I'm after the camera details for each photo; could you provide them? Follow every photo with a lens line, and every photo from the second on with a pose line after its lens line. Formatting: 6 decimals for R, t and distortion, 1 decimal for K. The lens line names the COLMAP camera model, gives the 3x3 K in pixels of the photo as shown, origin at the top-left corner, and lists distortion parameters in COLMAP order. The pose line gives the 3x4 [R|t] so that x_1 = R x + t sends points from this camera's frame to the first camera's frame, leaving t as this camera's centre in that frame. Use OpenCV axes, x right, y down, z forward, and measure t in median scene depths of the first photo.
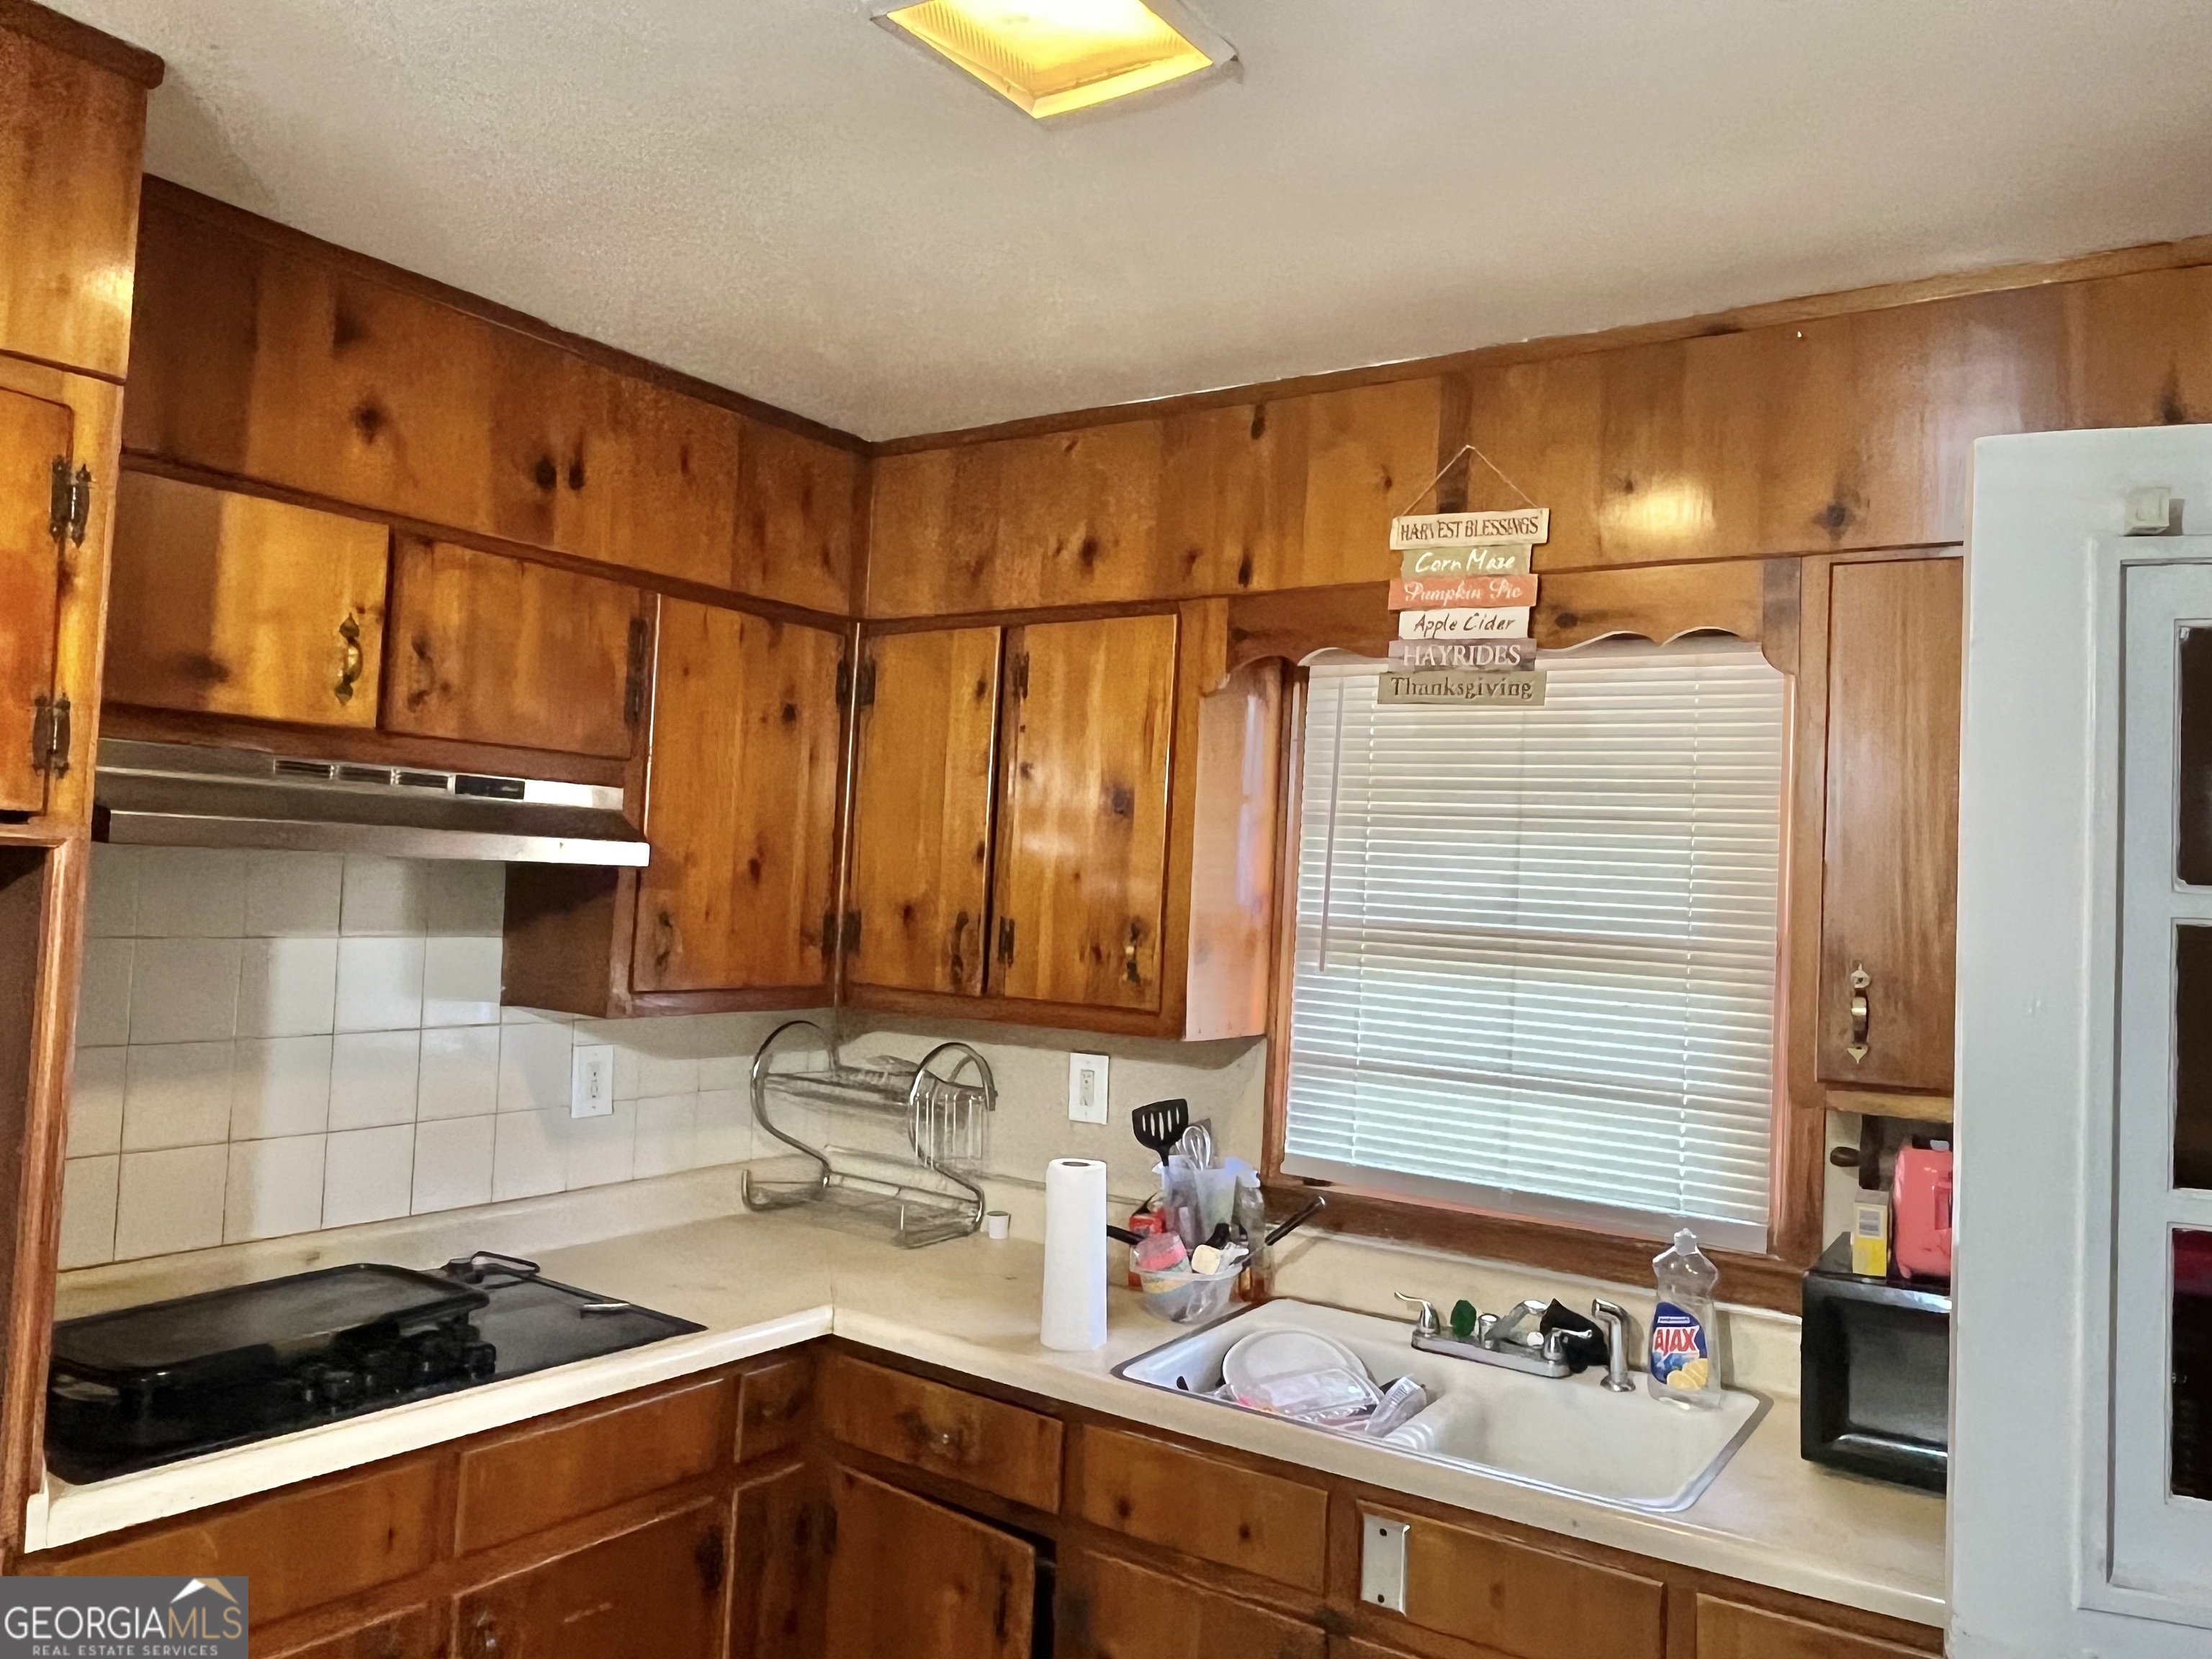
lens RADIAL K [[1617.0, 0, 1093.4], [0, 1617.0, 815.0], [0, 0, 1]] dist [-0.003776, -0.000212]
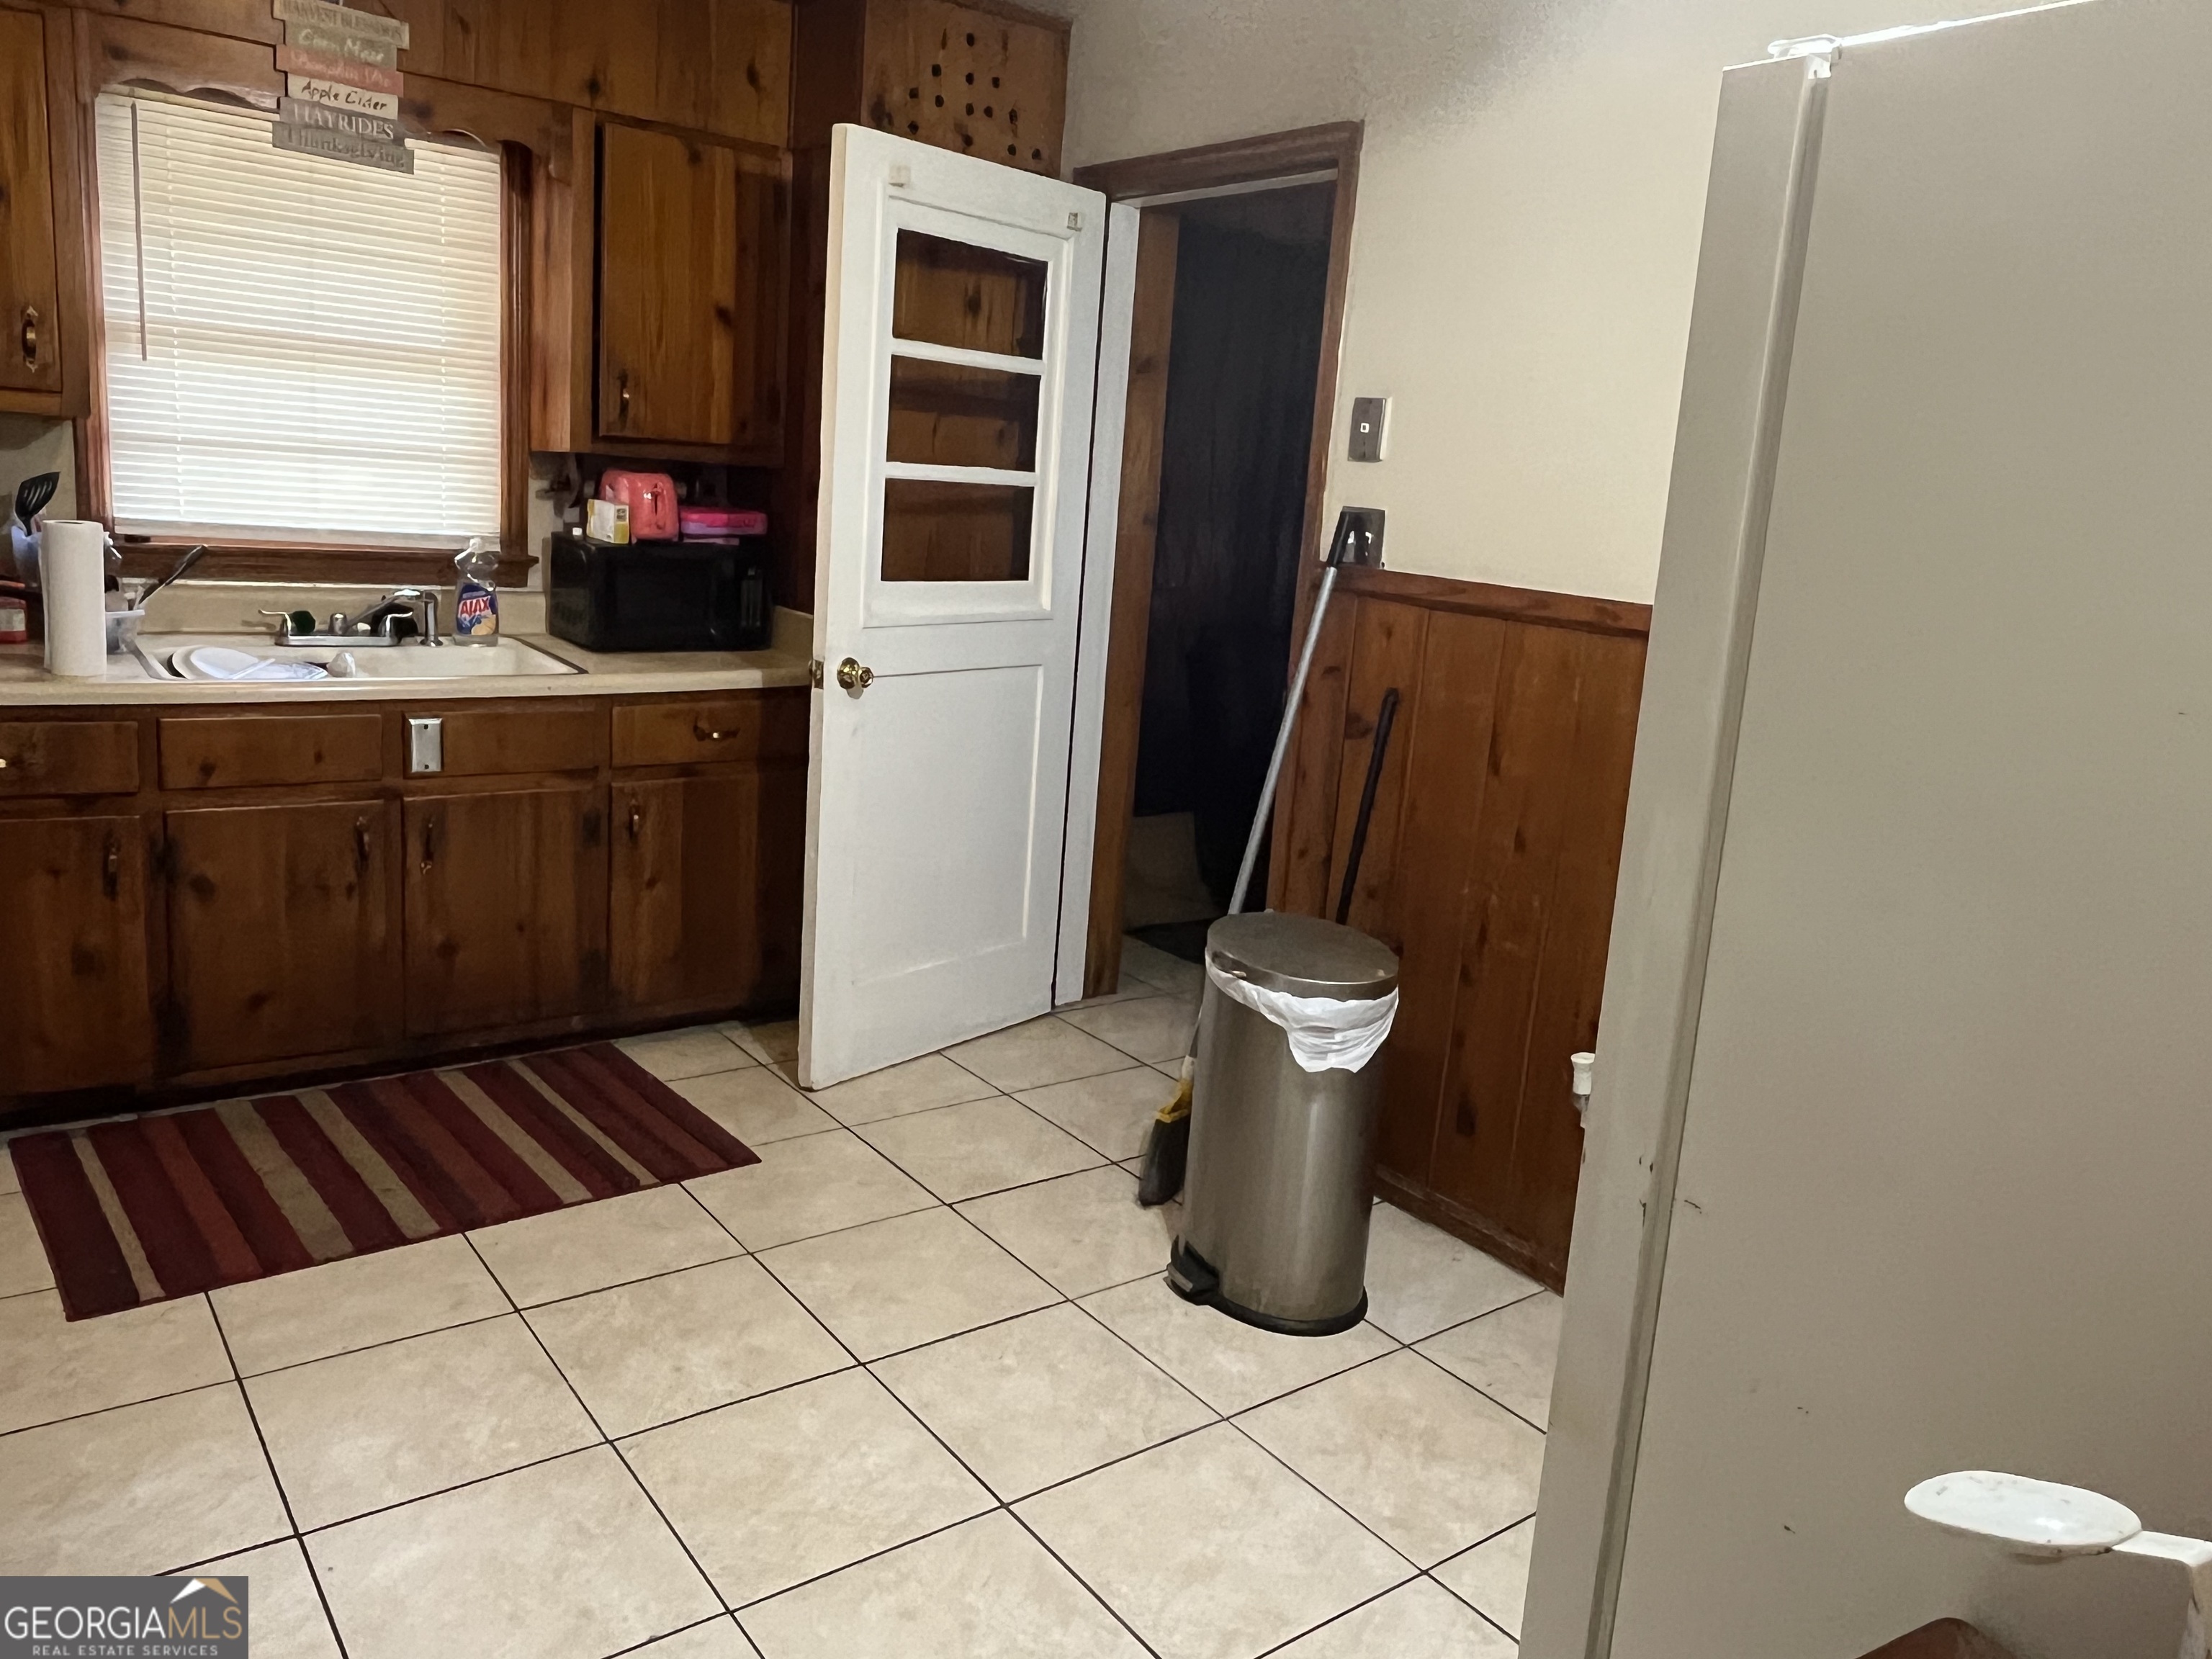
lens RADIAL K [[1617.0, 0, 1104.5], [0, 1617.0, 808.8], [0, 0, 1]] dist [-0.003776, -0.000212]
pose [[0.323849, -0.215284, 0.921290, -0.851131], [-0.105780, 0.959423, 0.261378, 0.028525], [-0.940177, -0.182102, 0.287936, -0.076396]]
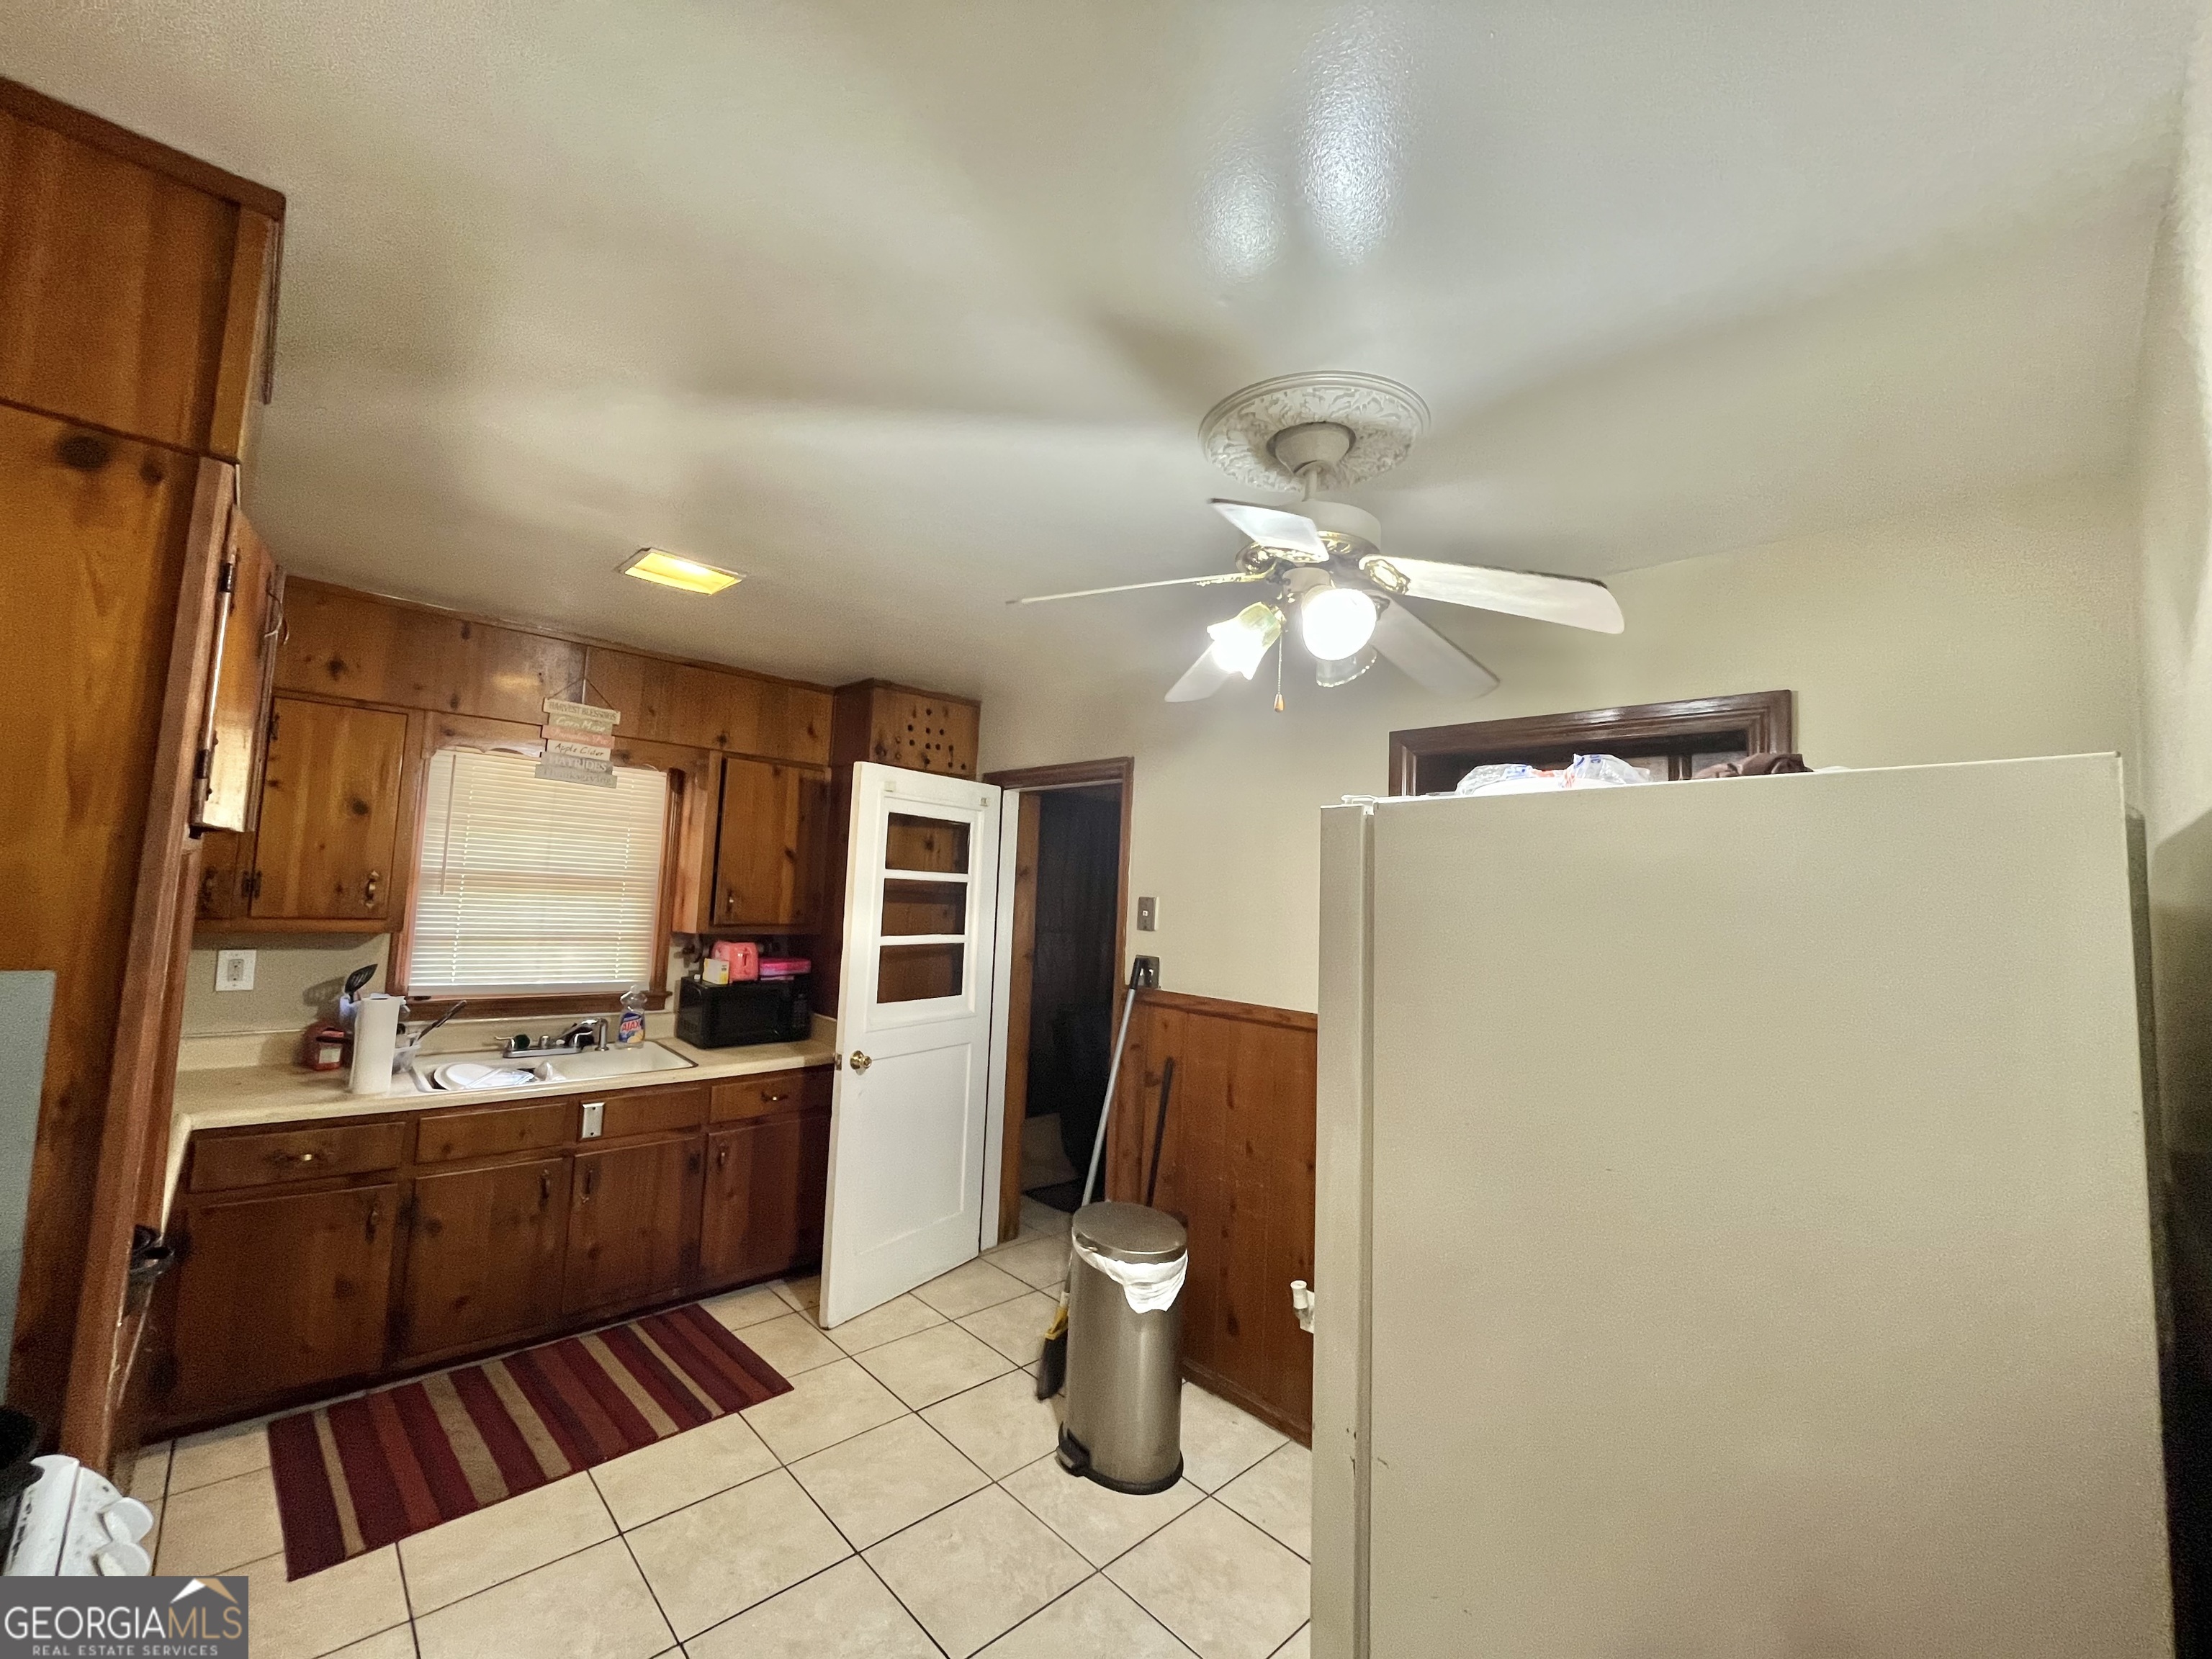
lens RADIAL K [[897.4, 0, 1101.4], [0, 897.4, 827.3], [0, 0, 1]] dist [-0.005647, 0.000474]
pose [[0.215926, 0.034011, 0.975817, -0.841516], [-0.081856, 0.996506, -0.016619, -0.040995], [-0.972973, -0.076288, 0.217955, -0.062318]]
